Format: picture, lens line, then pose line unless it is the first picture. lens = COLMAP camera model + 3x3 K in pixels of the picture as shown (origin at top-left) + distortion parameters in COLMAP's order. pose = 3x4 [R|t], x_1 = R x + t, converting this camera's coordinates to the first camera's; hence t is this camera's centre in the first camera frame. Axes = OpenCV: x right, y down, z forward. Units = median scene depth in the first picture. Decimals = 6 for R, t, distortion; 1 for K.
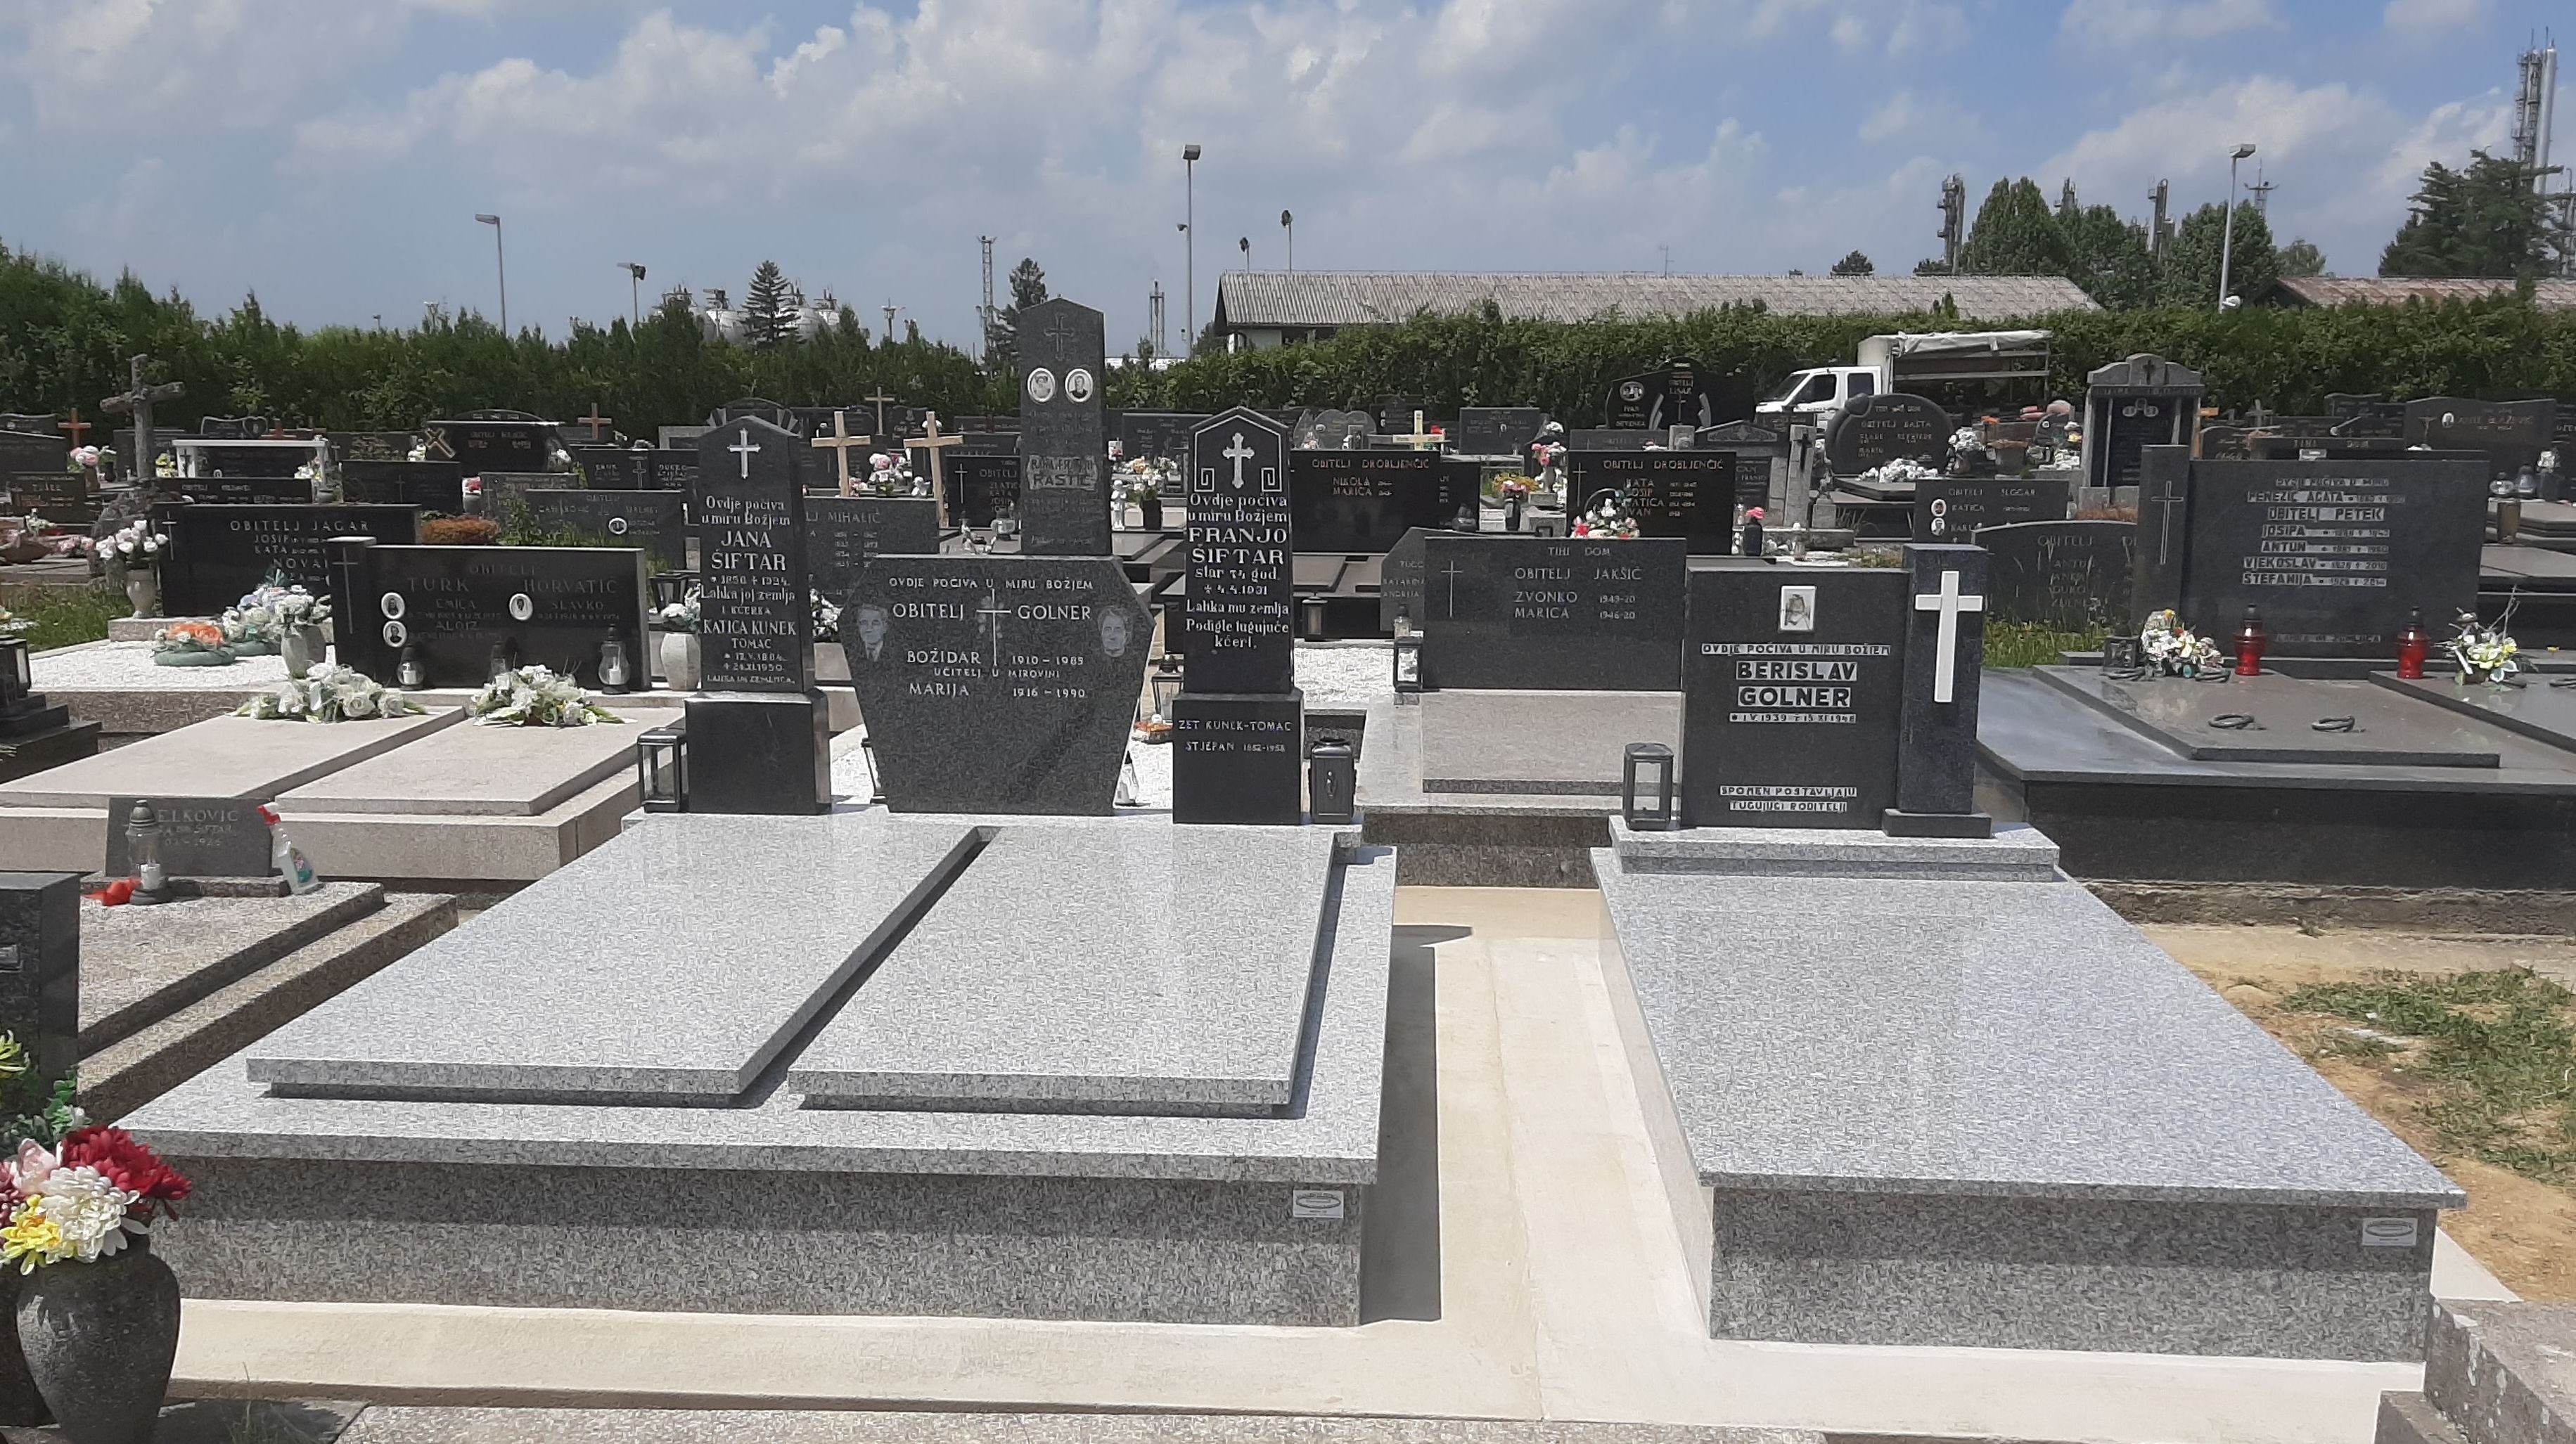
lens RADIAL K [[2124.9, 0, 1283.1], [0, 2124.9, 715.0], [0, 0, 1]] dist [0.041404, -0.017556]
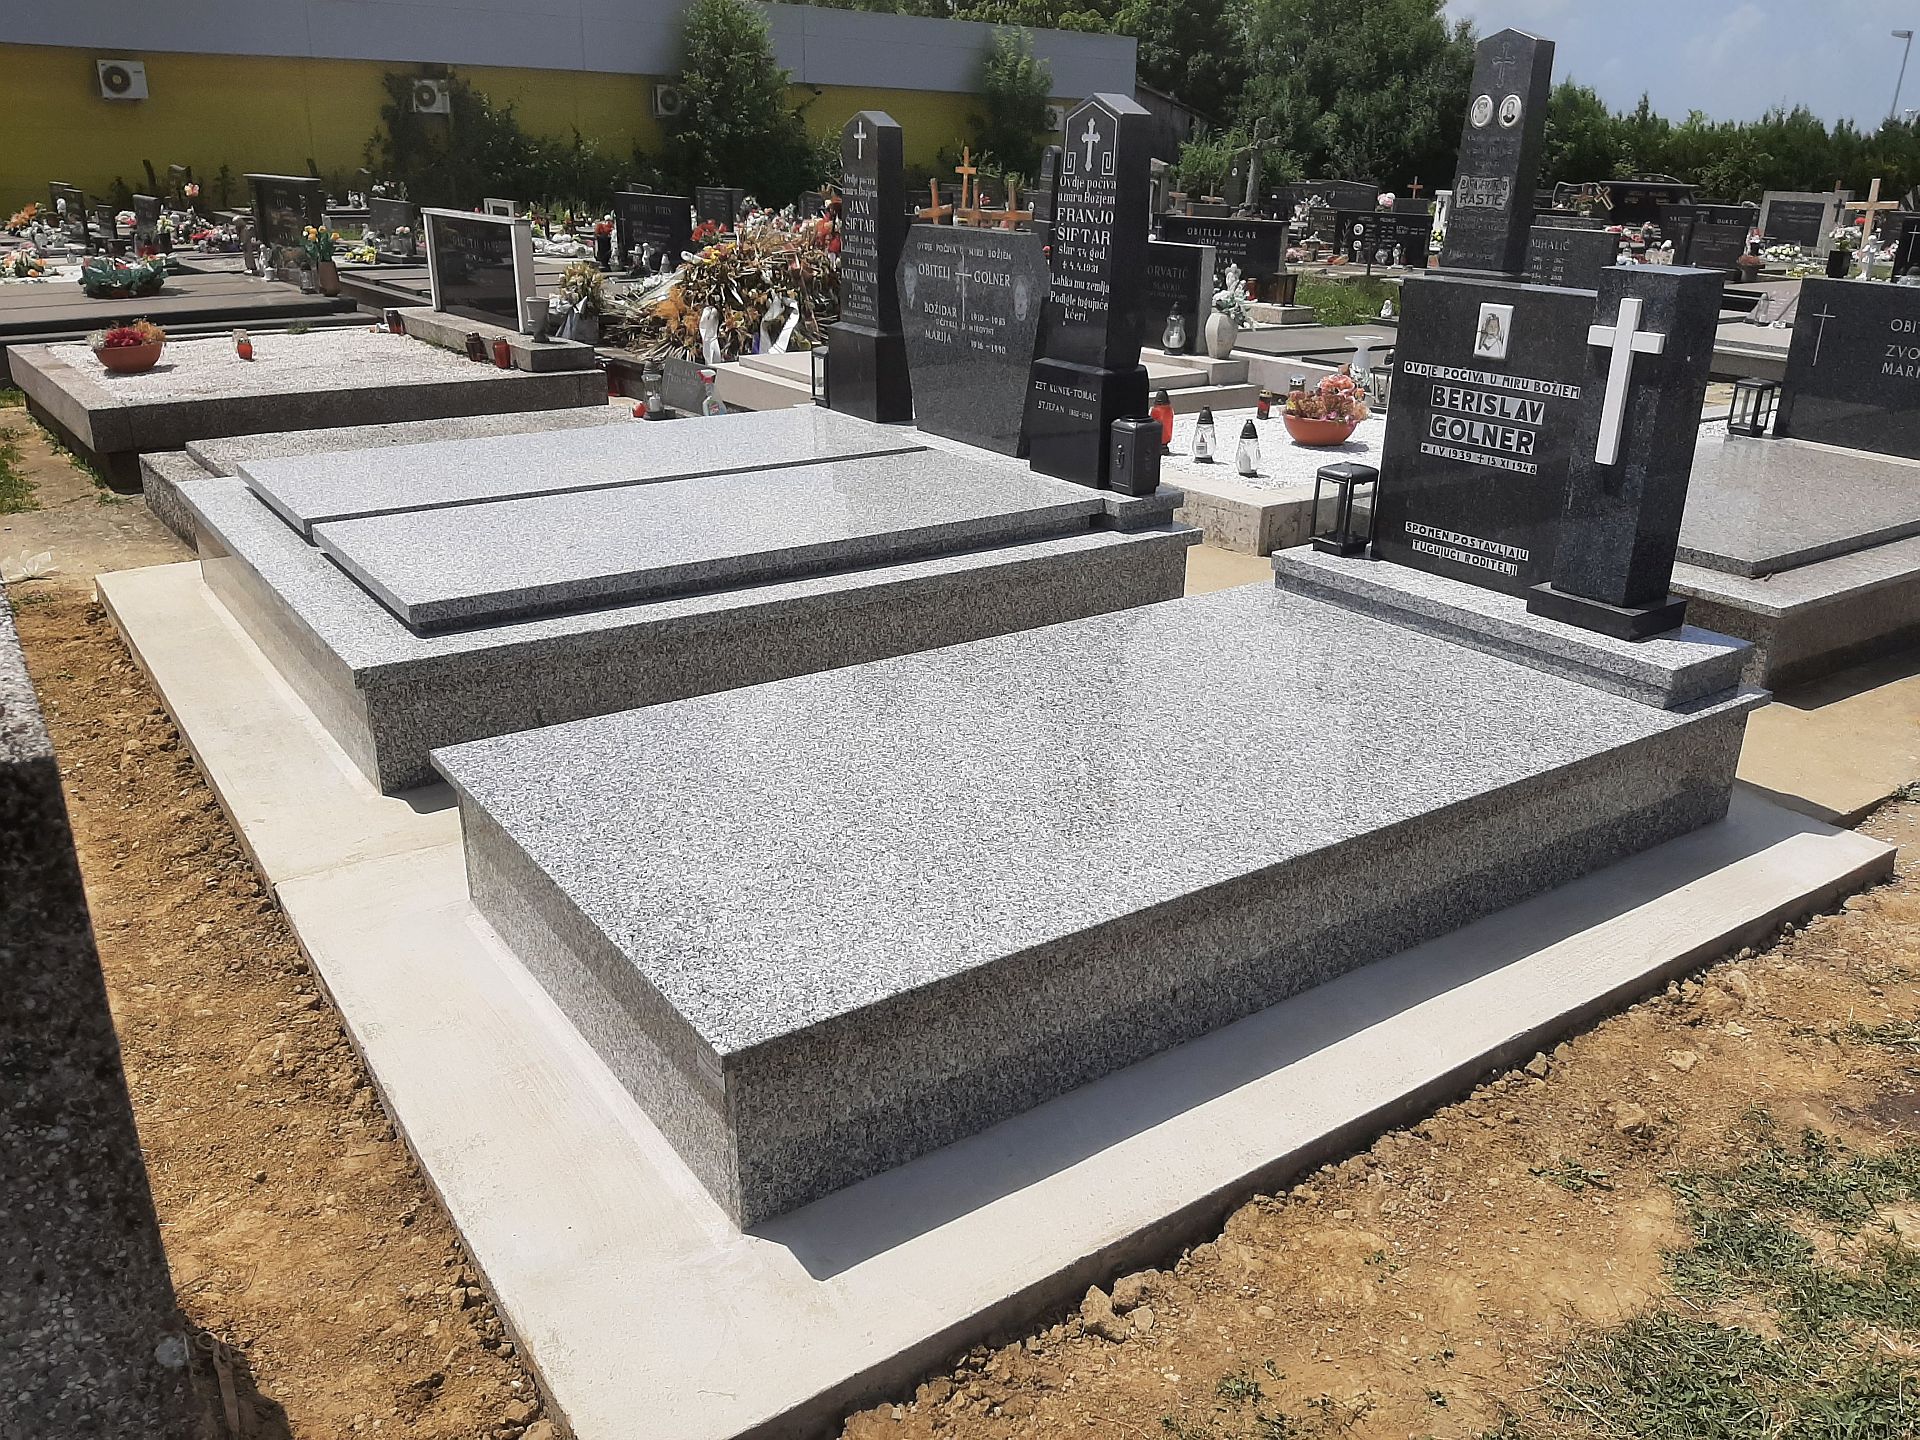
lens RADIAL K [[1451.7, 0, 957.3], [0, 1451.7, 730.5], [0, 0, 1]] dist [-0.011311, -0.028645]
pose [[0.635557, 0.293640, -0.714033, 0.564256], [-0.129955, 0.952340, 0.275970, -0.028820], [0.761038, -0.082603, 0.643427, 0.440774]]
